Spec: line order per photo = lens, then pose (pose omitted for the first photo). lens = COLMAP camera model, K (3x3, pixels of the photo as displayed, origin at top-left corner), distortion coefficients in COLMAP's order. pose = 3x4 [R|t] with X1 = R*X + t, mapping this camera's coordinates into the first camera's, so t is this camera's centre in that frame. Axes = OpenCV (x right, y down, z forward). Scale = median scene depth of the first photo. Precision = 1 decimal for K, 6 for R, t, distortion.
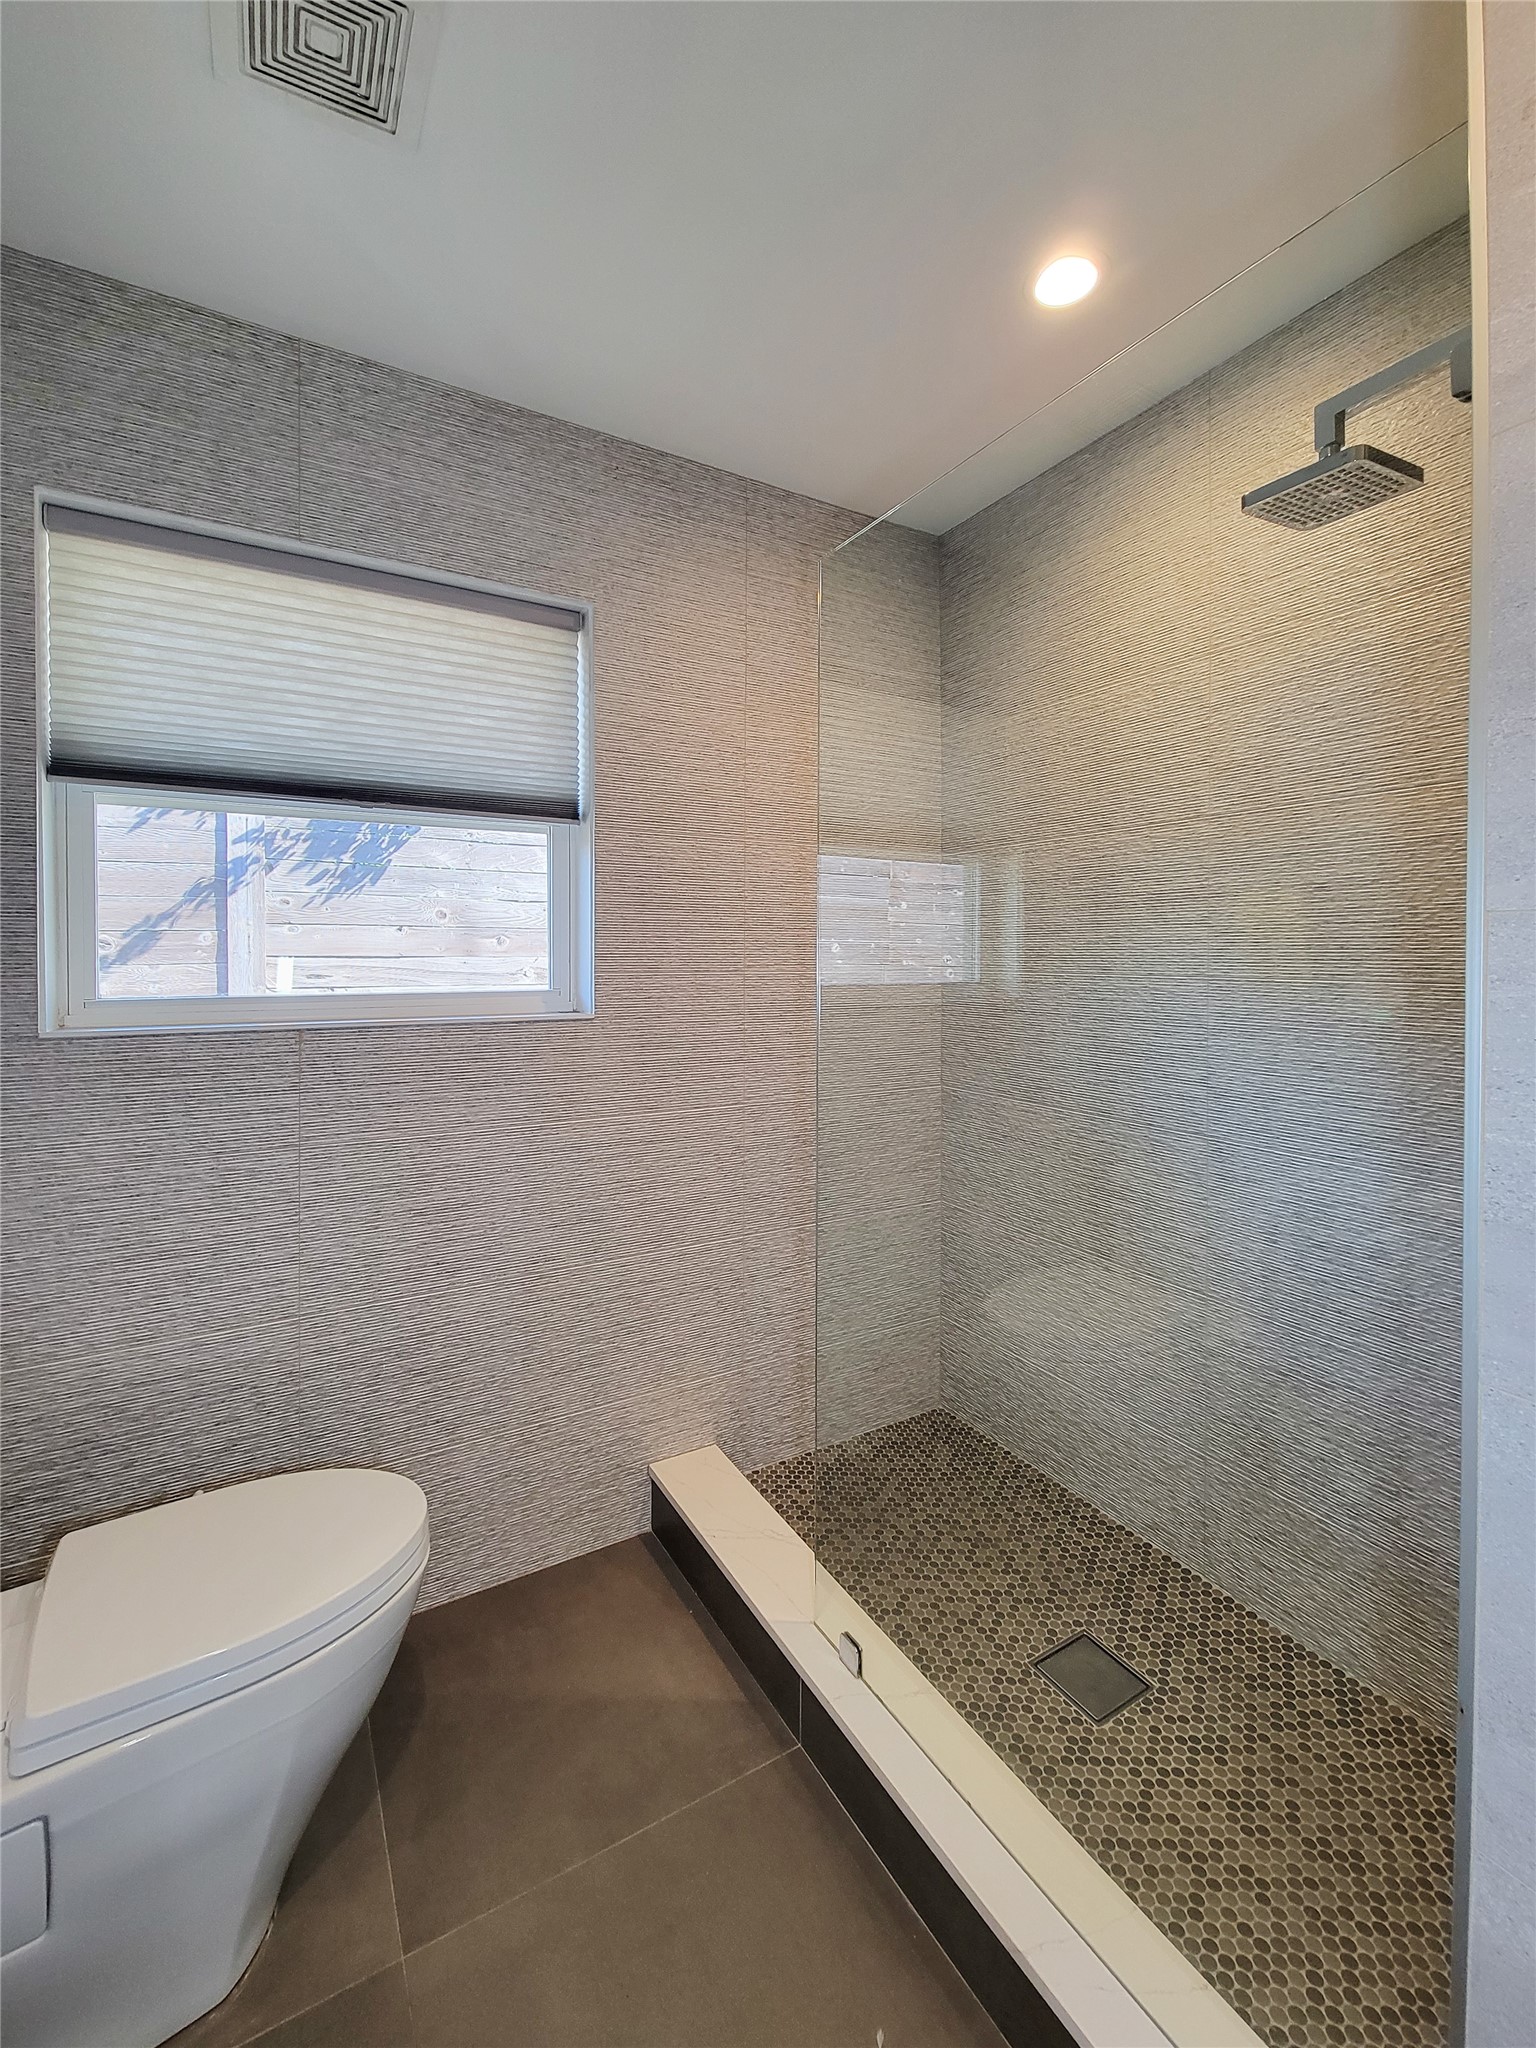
lens RADIAL K [[845.5, 0, 826.0], [0, 845.5, 961.1], [0, 0, 1]] dist [0.002488, -0.003393]
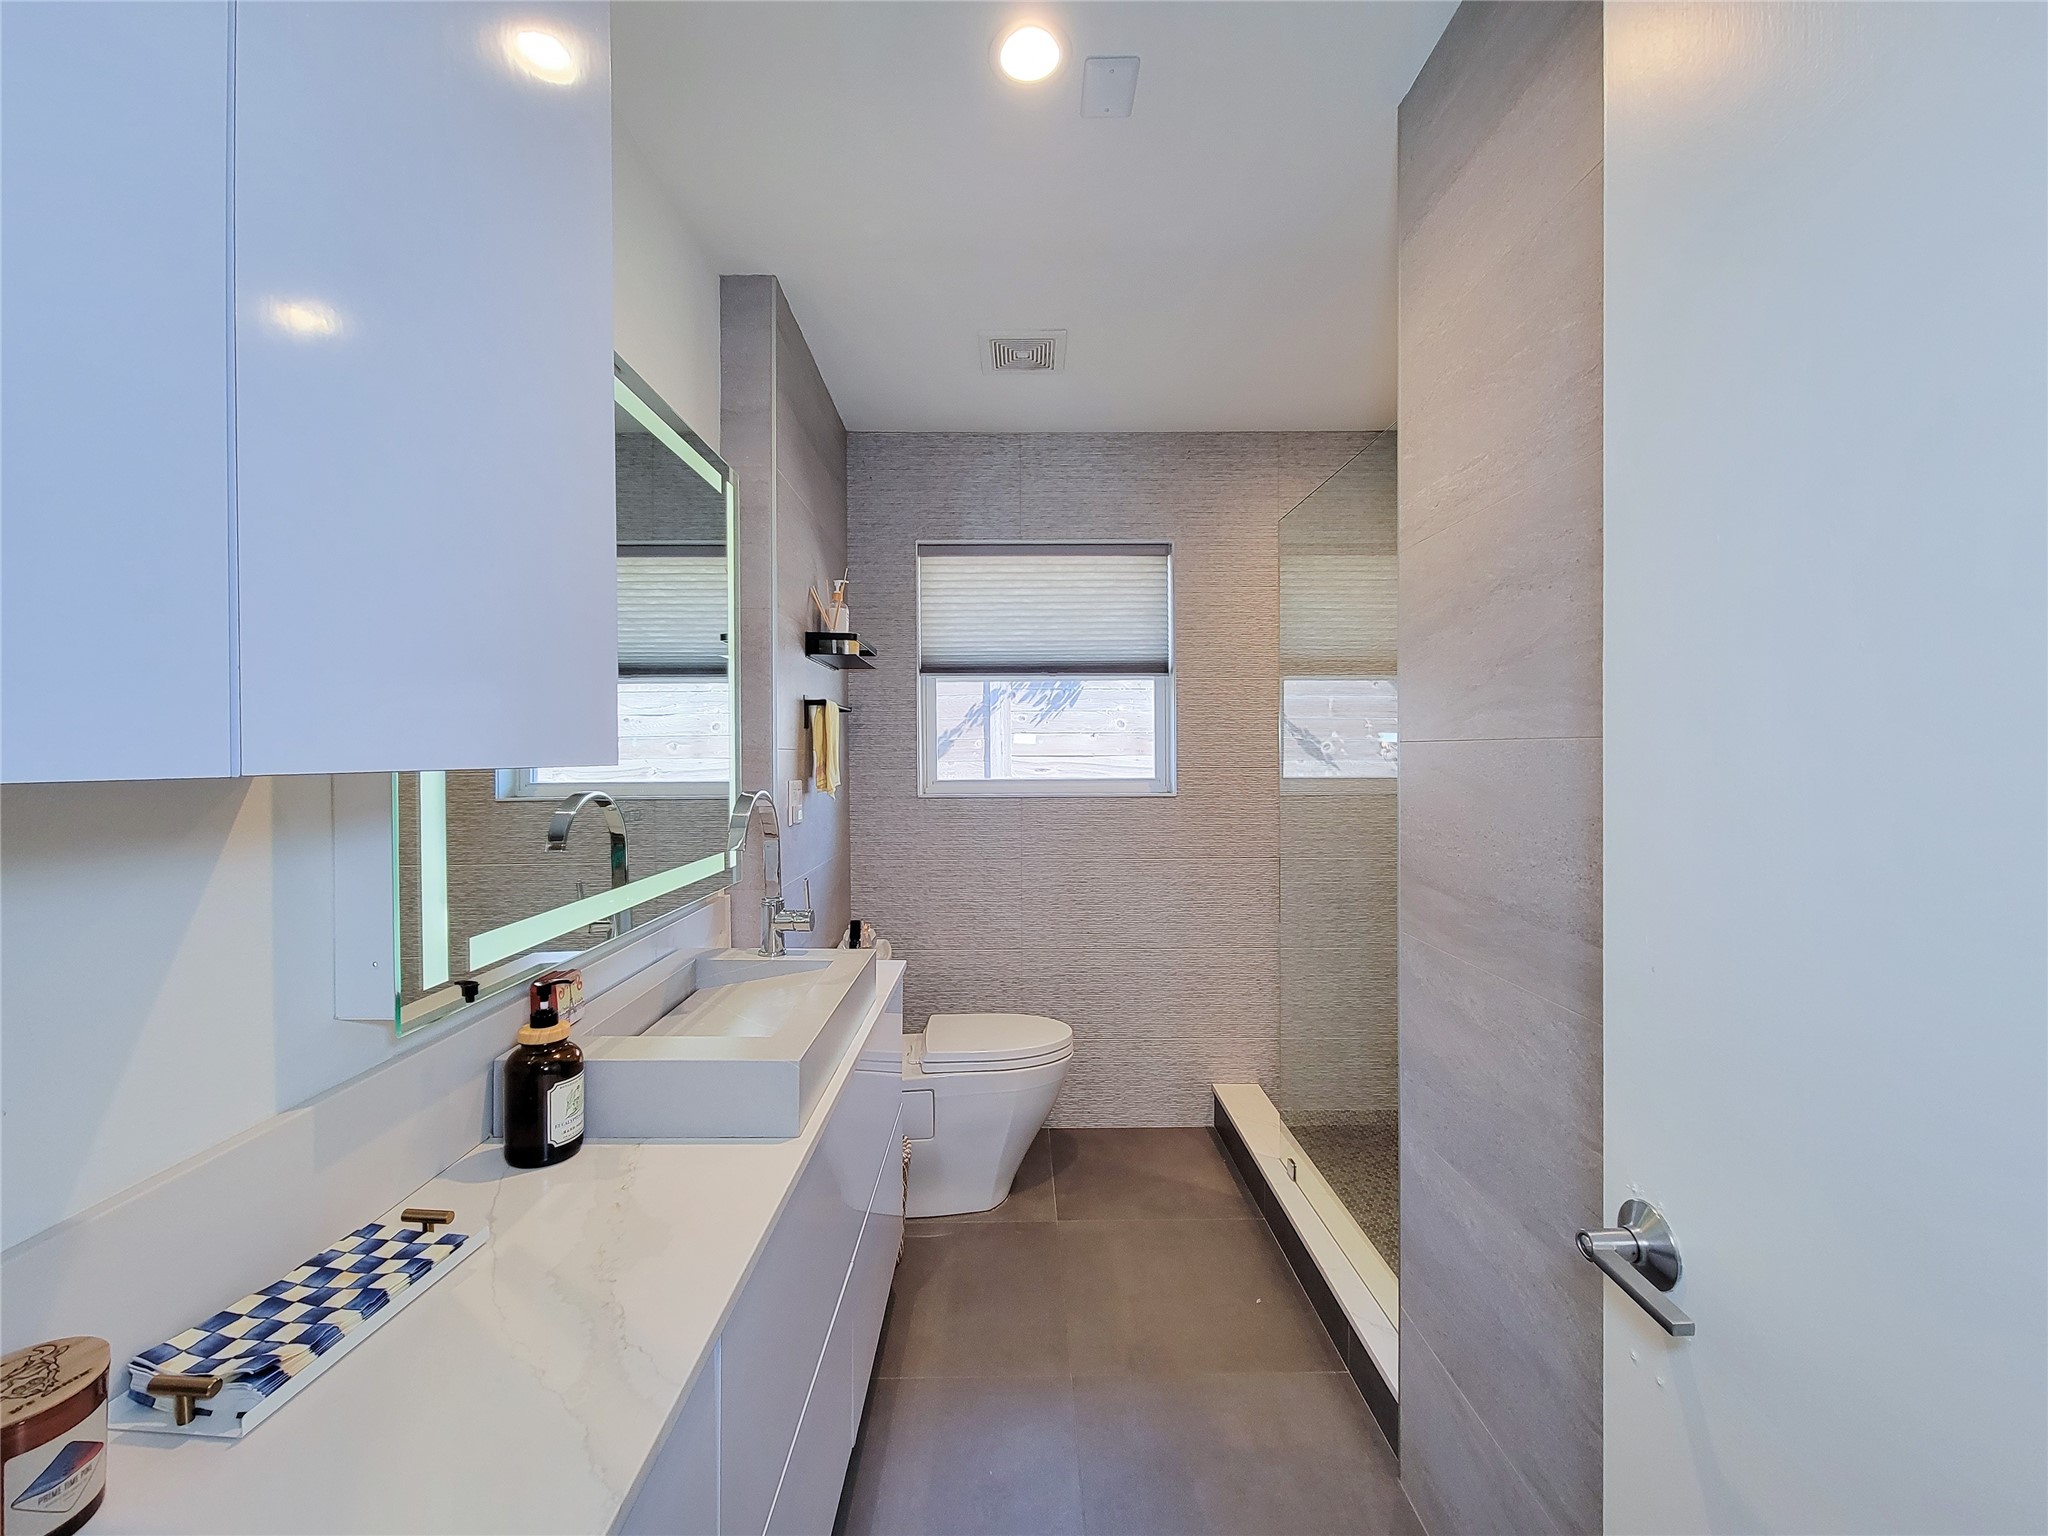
lens RADIAL K [[845.5, 0, 1023.6], [0, 845.5, 762.2], [0, 0, 1]] dist [0.002488, -0.003393]
pose [[0.839504, 0.001908, -0.543350, 0.367678], [0.002151, 0.999974, 0.006835, -0.008911], [0.543349, -0.006907, 0.839478, -0.525681]]
